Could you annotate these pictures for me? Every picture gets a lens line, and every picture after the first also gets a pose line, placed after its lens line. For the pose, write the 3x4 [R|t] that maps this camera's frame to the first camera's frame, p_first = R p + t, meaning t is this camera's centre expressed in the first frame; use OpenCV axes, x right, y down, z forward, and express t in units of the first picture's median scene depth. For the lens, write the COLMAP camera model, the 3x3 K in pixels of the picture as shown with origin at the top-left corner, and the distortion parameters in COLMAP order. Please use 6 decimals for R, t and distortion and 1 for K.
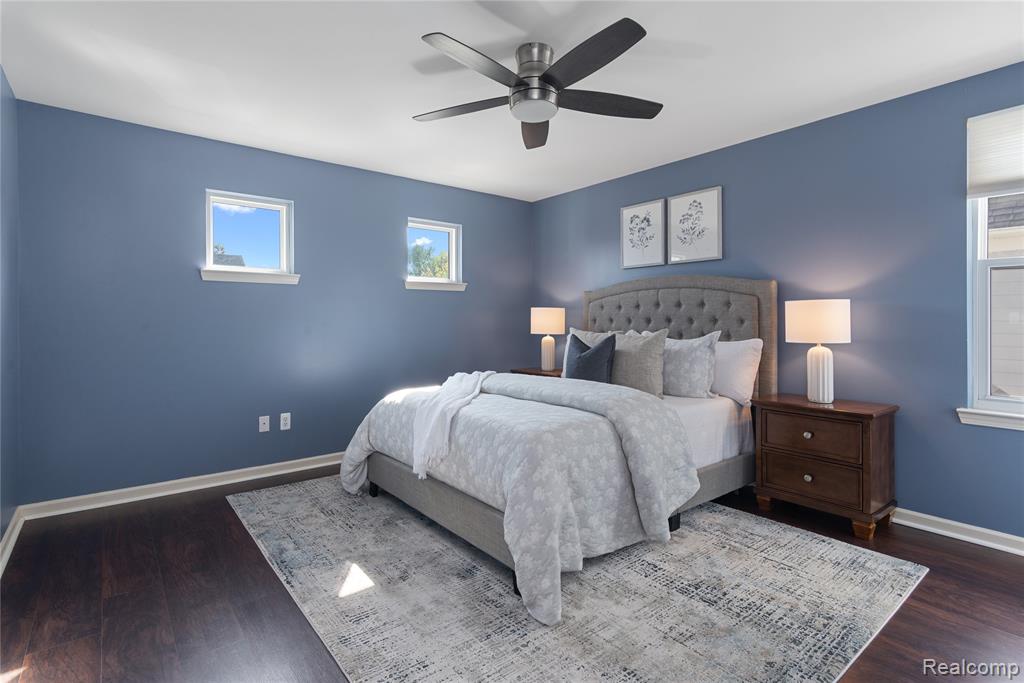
lens RADIAL K [[503.6, 0, 495.0], [0, 503.6, 318.6], [0, 0, 1]] dist [0.006917, 0.001081]
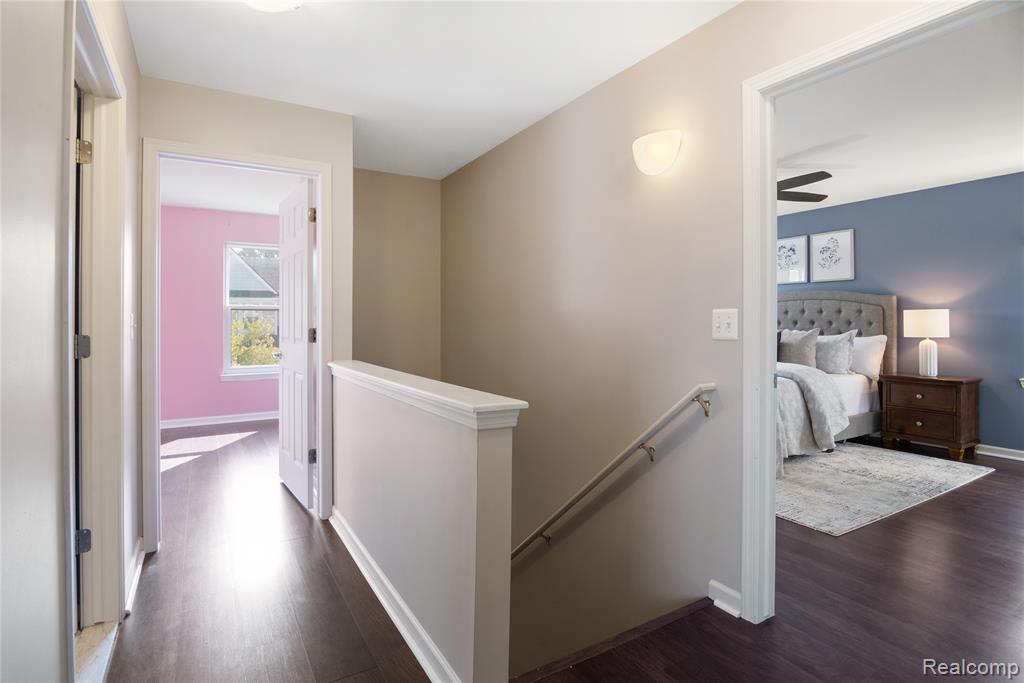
lens RADIAL K [[512.0, 0, 489.7], [0, 512.0, 318.3], [0, 0, 1]] dist [-0.024215, 0.000402]
pose [[0.989622, 0.002979, -0.143665, -0.430582], [-0.003630, 0.999984, -0.004270, 0.001088], [0.143650, 0.004747, 0.989617, -0.664990]]
